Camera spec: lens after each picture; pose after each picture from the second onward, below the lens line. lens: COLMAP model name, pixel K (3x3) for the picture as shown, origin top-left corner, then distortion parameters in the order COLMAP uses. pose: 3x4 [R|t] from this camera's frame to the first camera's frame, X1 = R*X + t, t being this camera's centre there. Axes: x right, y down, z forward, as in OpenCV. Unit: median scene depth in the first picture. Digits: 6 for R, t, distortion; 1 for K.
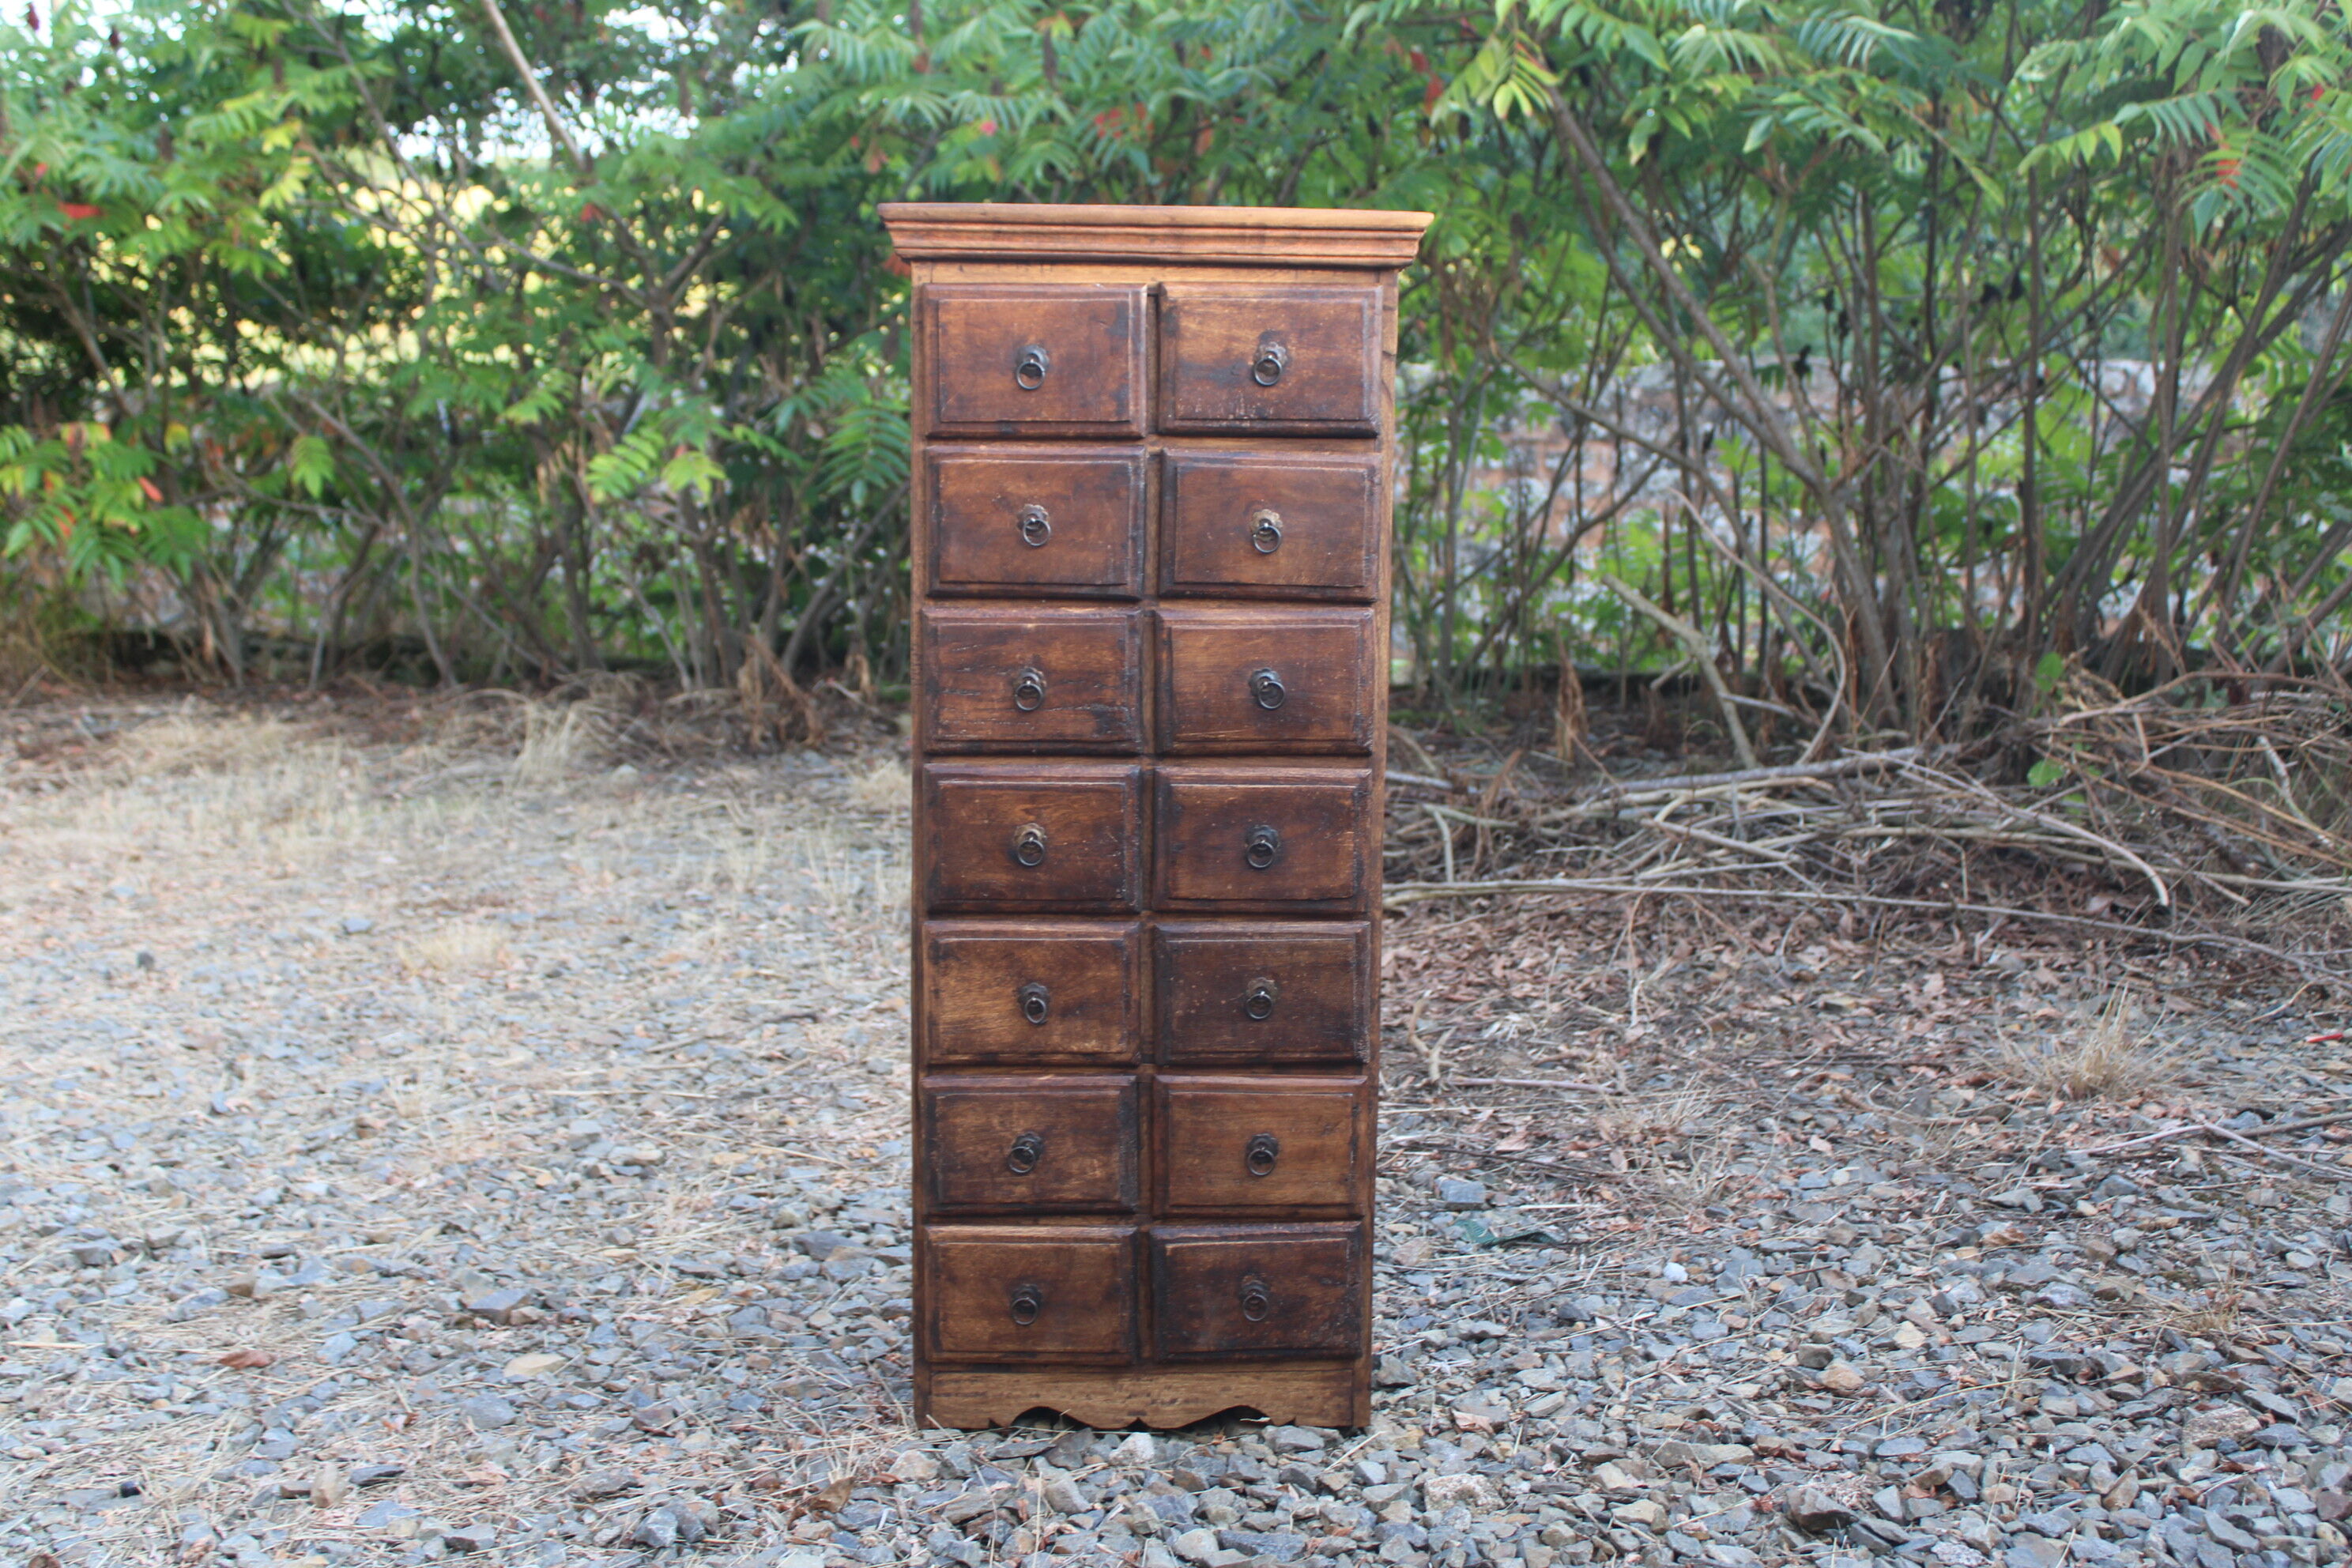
lens RADIAL K [[2728.7, 0, 1176.0], [0, 2728.7, 784.0], [0, 0, 1]] dist [-0.081288, 0.023308]
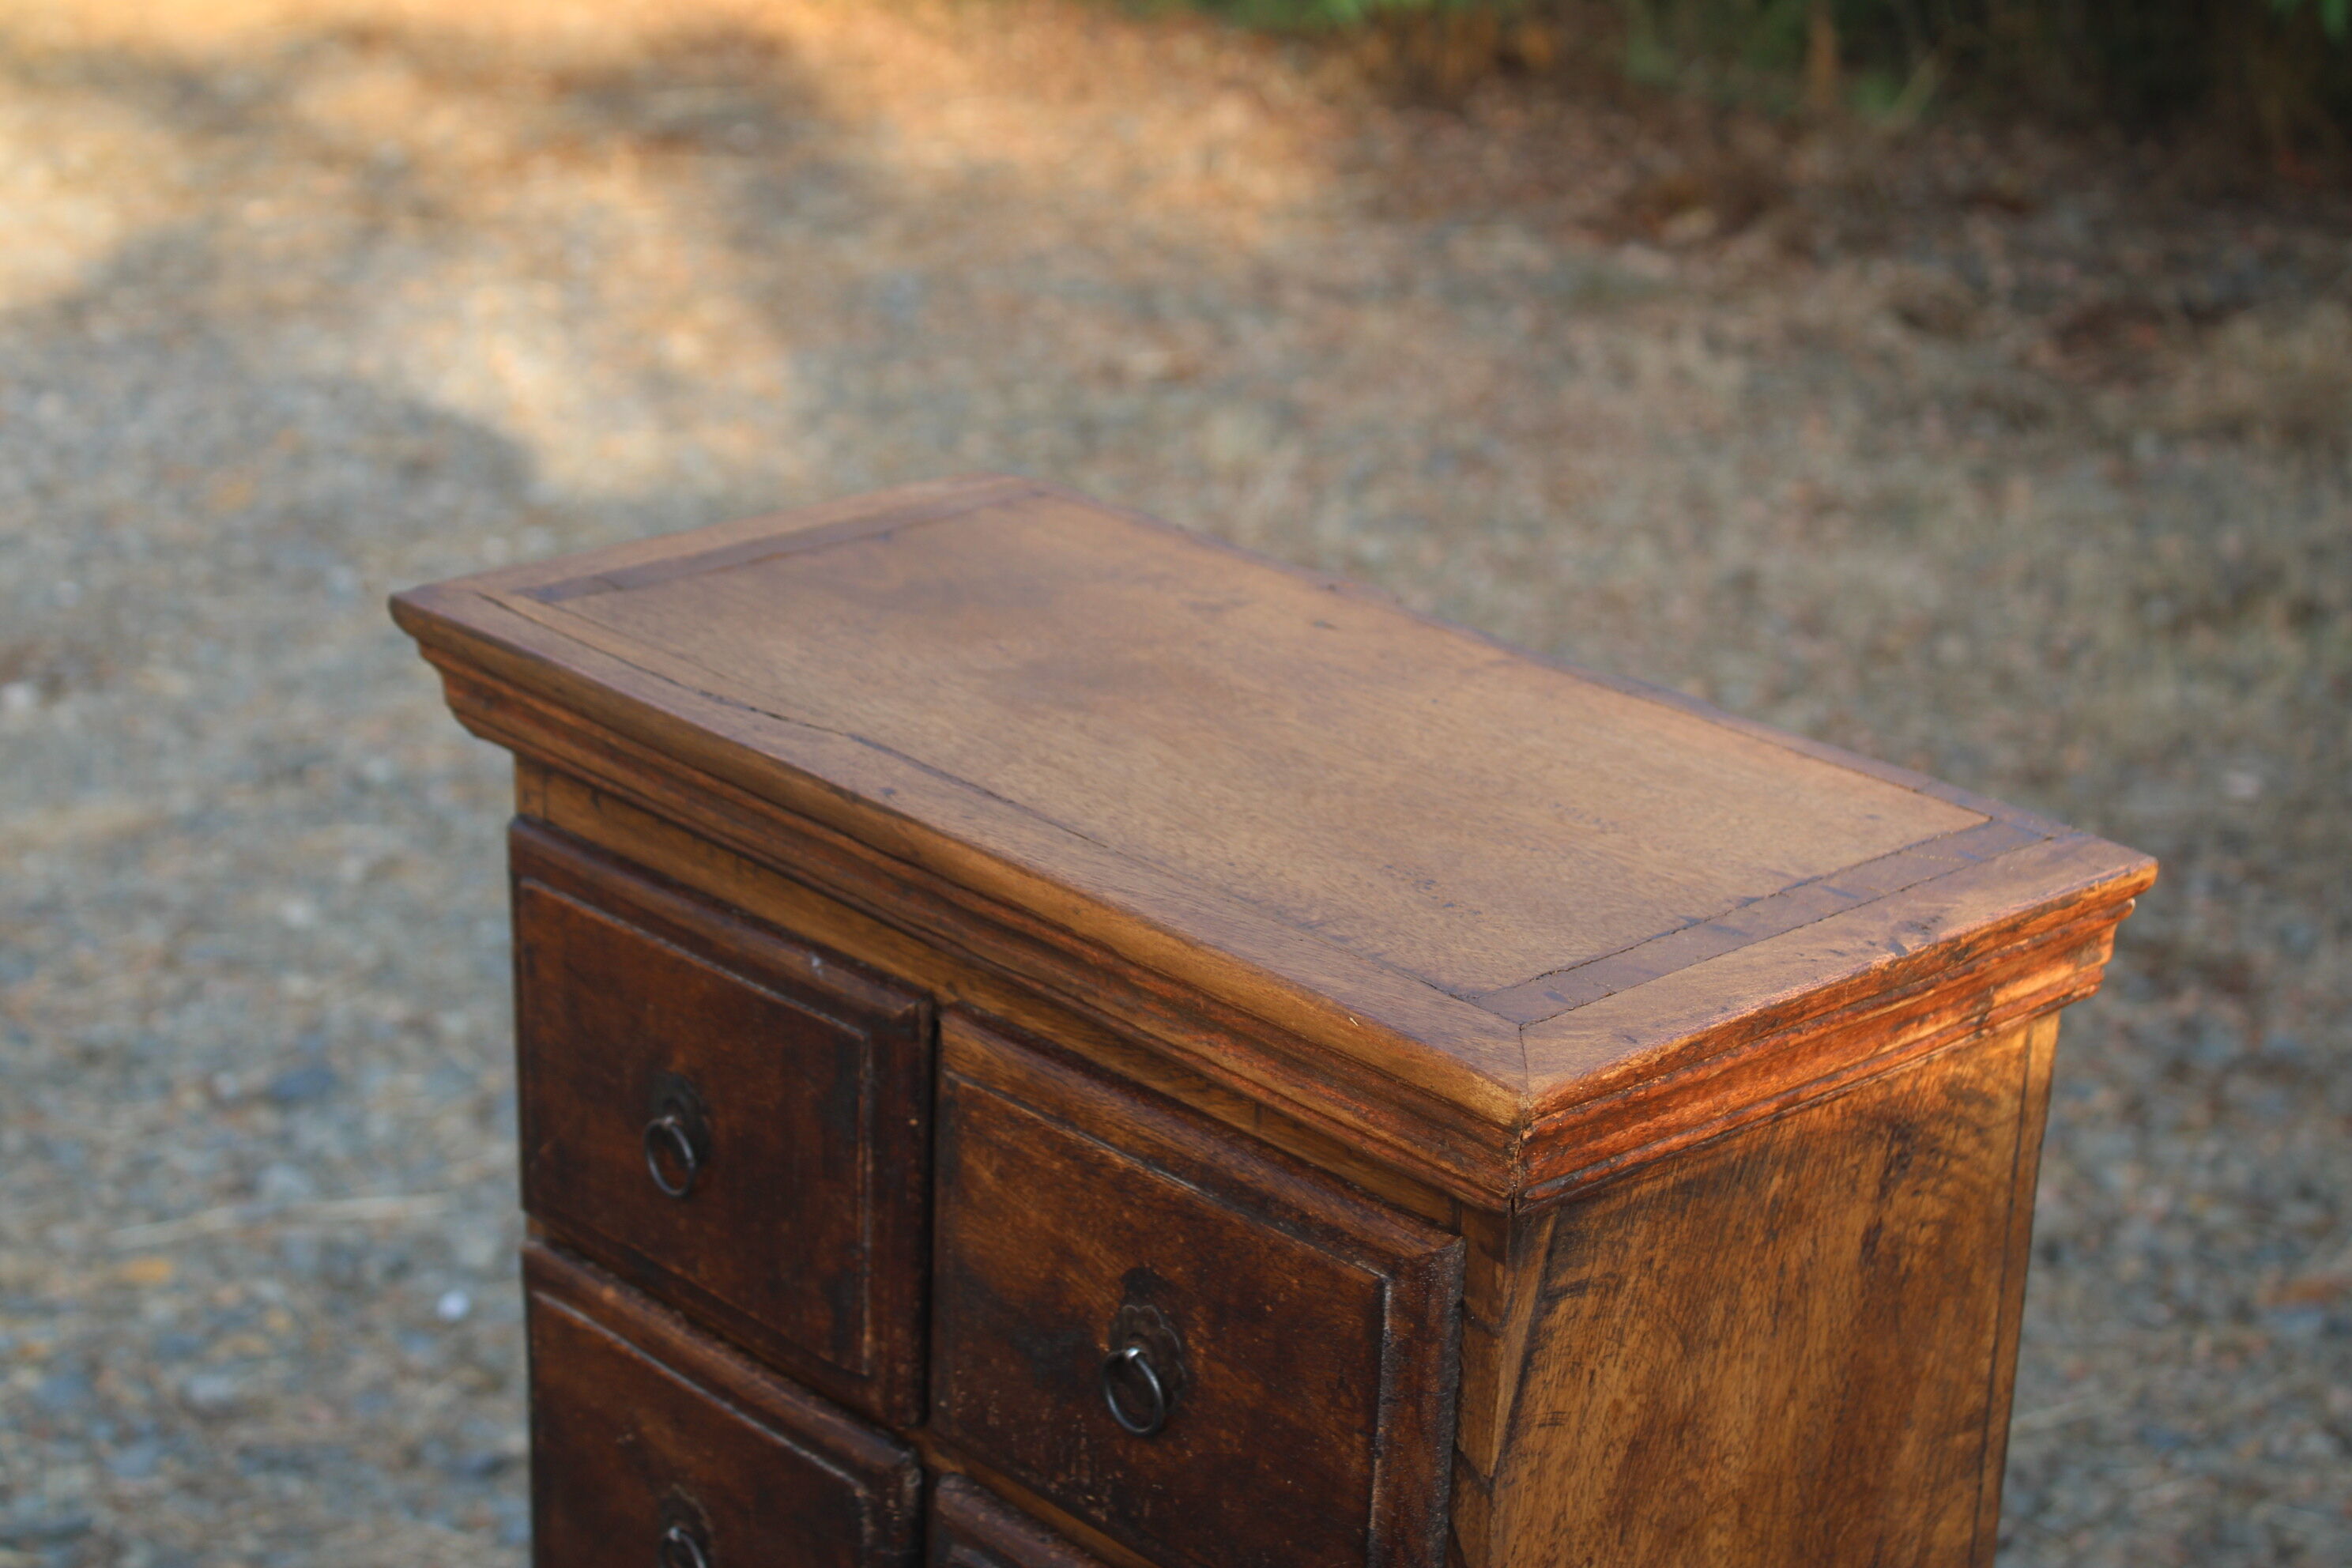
lens RADIAL K [[4300.9, 0, 1176.0], [0, 4300.9, 784.0], [0, 0, 1]] dist [-0.006992, -0.099402]
pose [[0.667010, 0.257979, -0.698960, 0.340328], [-0.127727, 0.963845, 0.233858, -0.315281], [0.734019, -0.066710, 0.675845, 0.652725]]
